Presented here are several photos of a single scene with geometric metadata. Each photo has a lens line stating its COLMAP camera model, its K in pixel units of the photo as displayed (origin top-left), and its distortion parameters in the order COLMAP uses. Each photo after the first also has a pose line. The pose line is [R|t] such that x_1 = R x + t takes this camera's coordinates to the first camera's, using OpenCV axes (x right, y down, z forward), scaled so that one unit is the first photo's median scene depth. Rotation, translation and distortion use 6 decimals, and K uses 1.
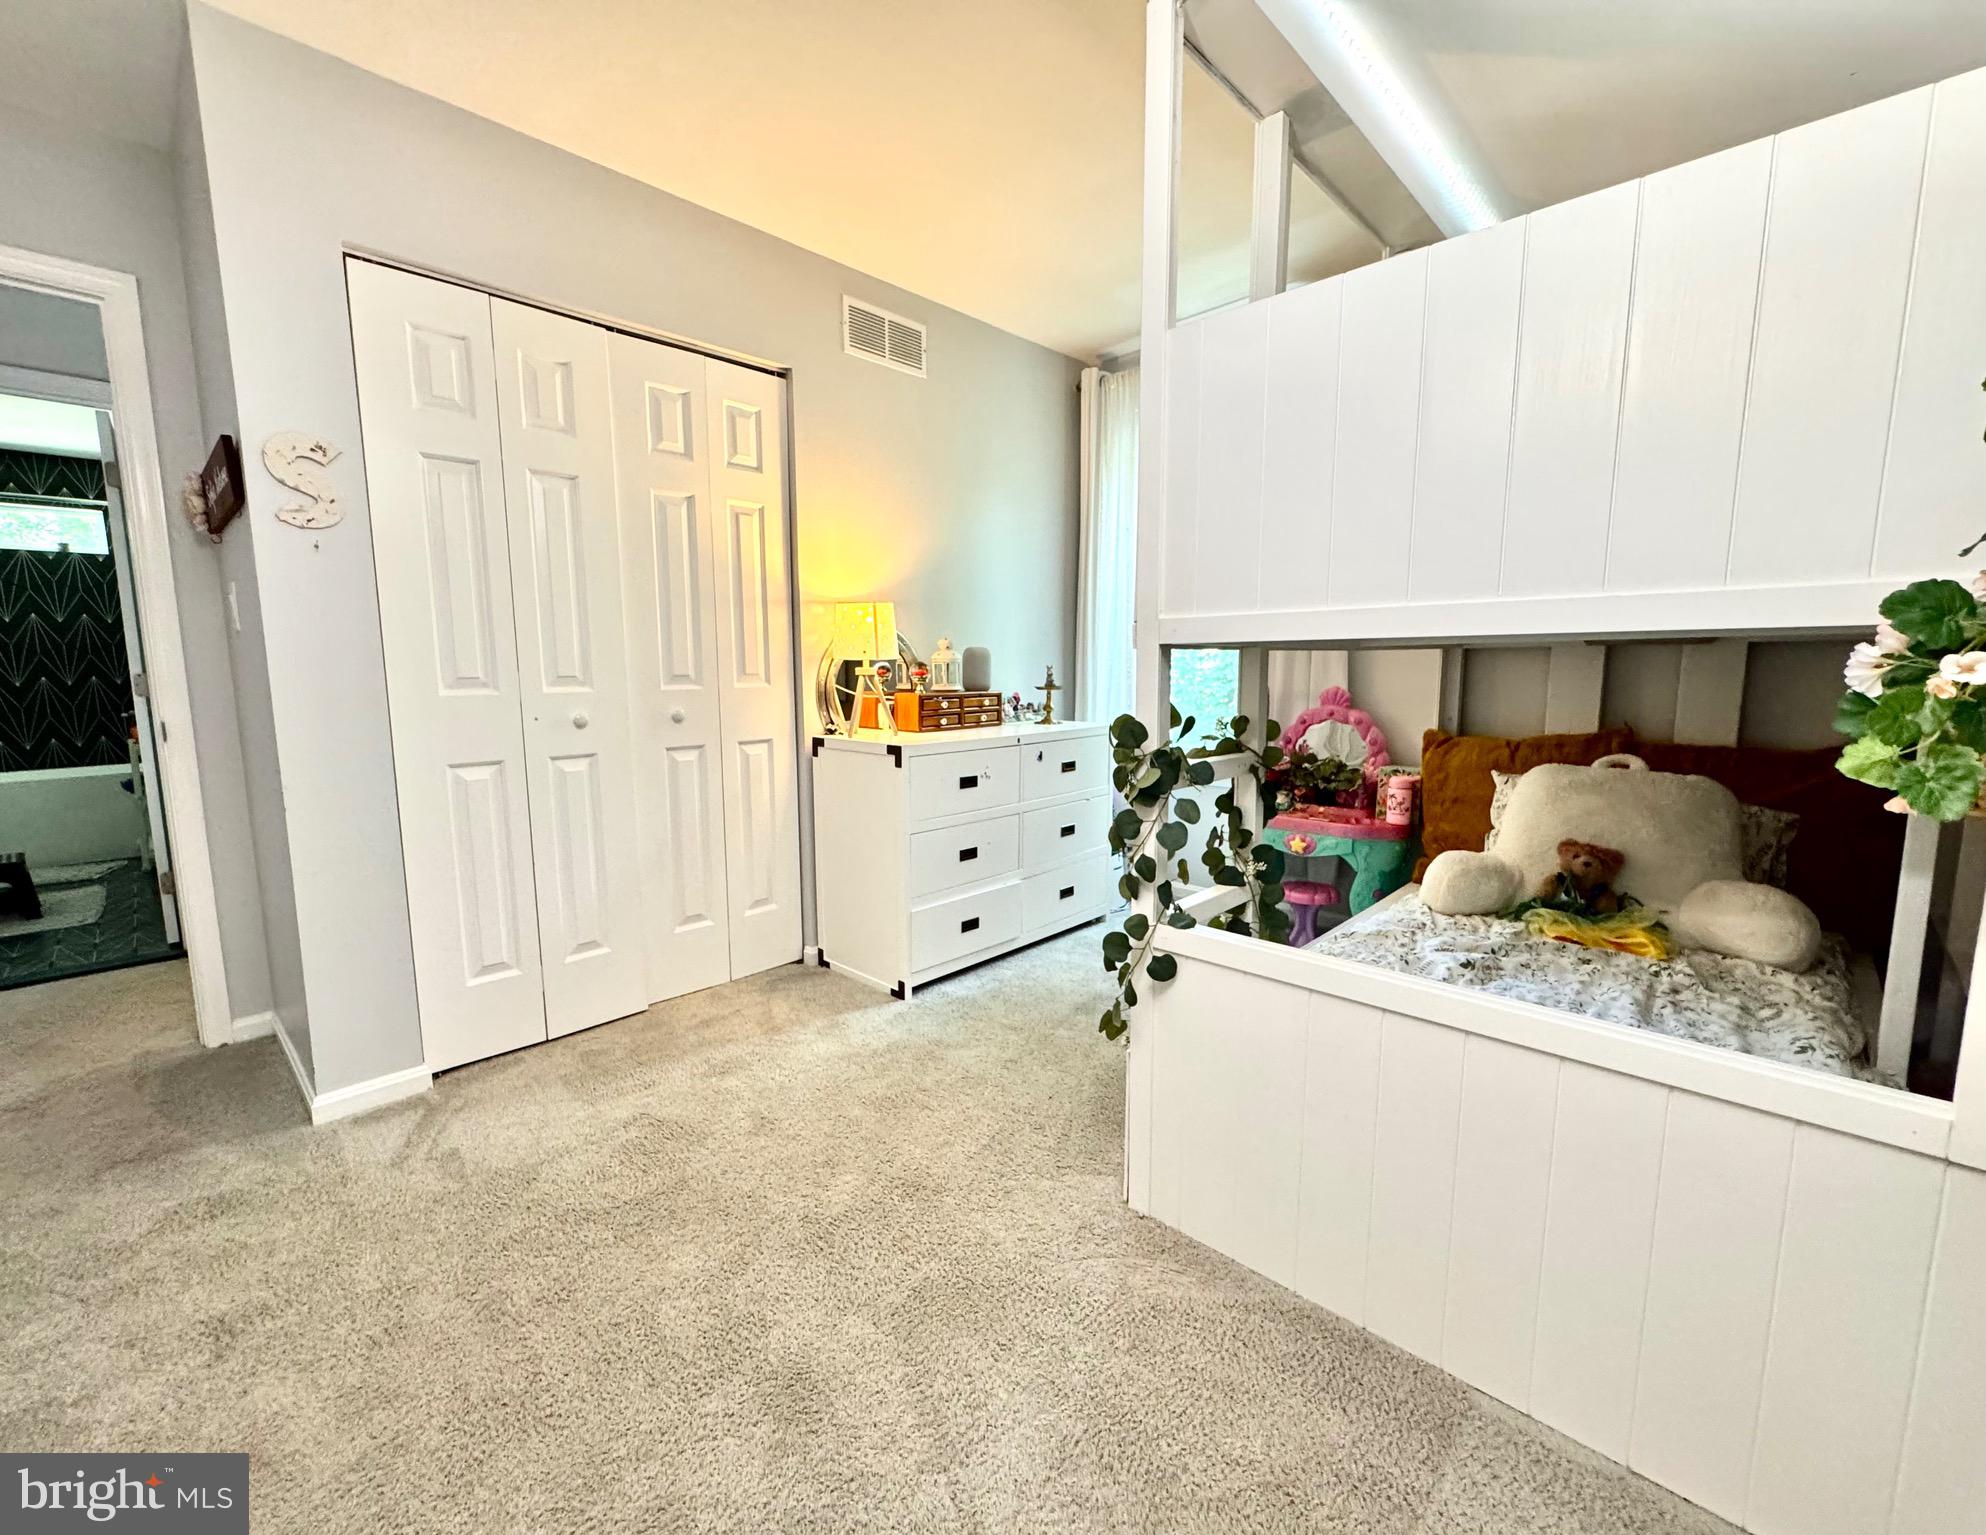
lens RADIAL K [[835.0, 0, 963.9], [0, 835.0, 772.5], [0, 0, 1]] dist [0.000078, 0.000105]
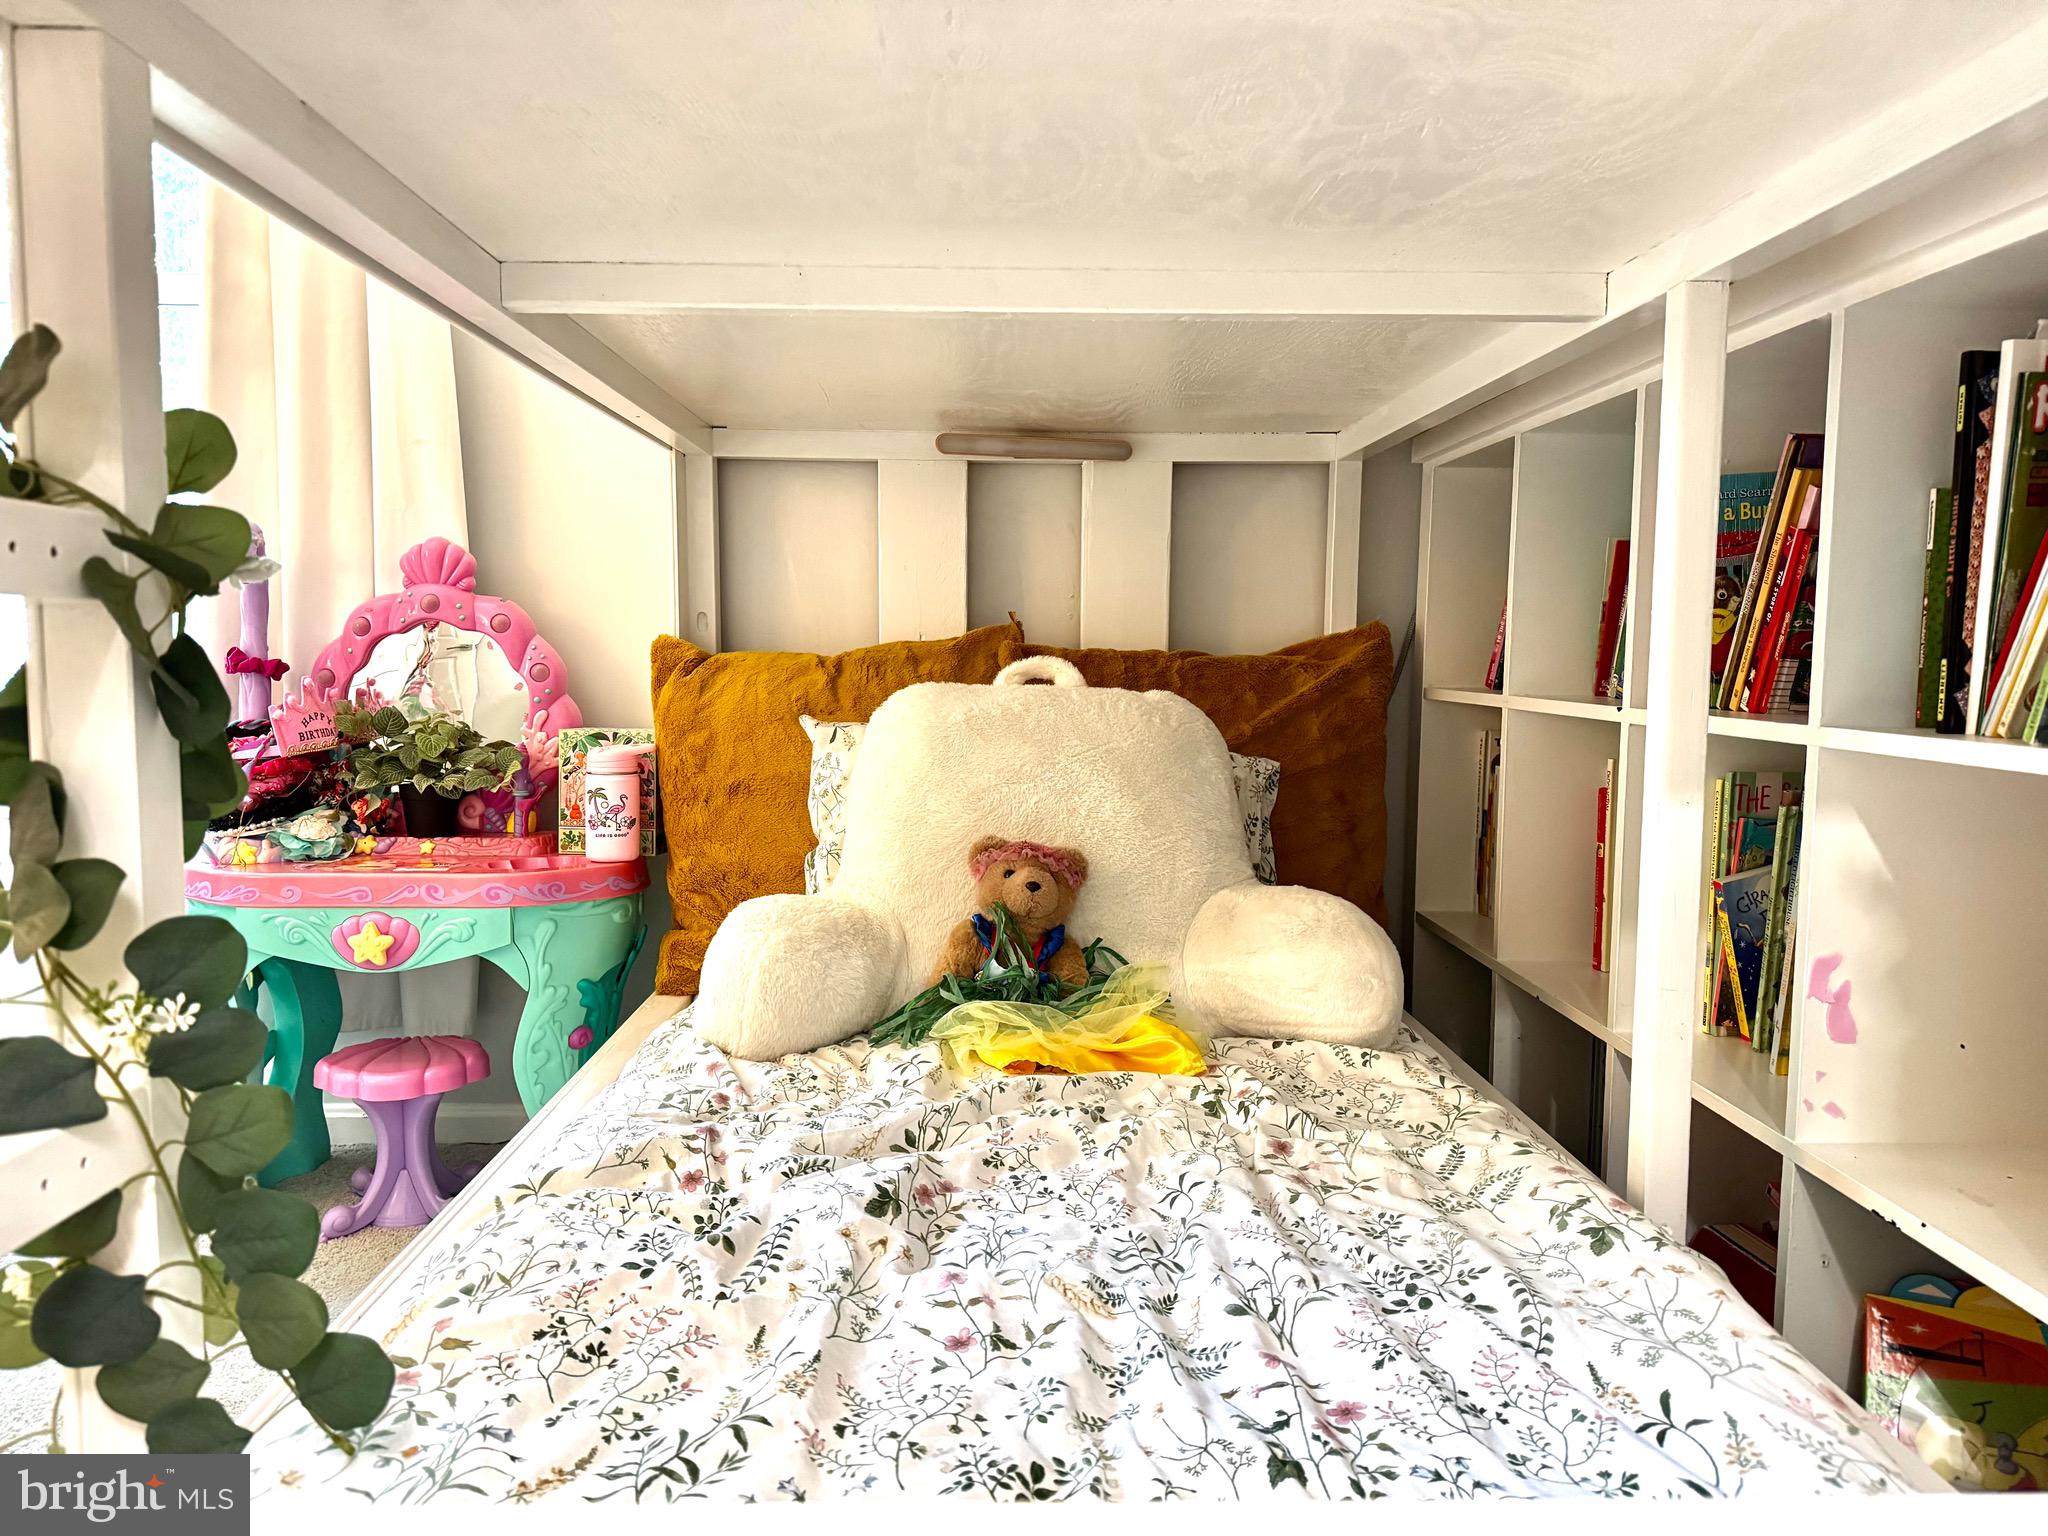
lens RADIAL K [[1450.7, 0, 1024.0], [0, 1450.7, 768.0], [0, 0, 1]] dist [0.173037, -0.356316]
pose [[0.700927, -0.046505, 0.711715, 0.181149], [0.079489, 0.996749, -0.013155, 0.052921], [-0.708789, 0.065794, 0.702345, 0.424316]]
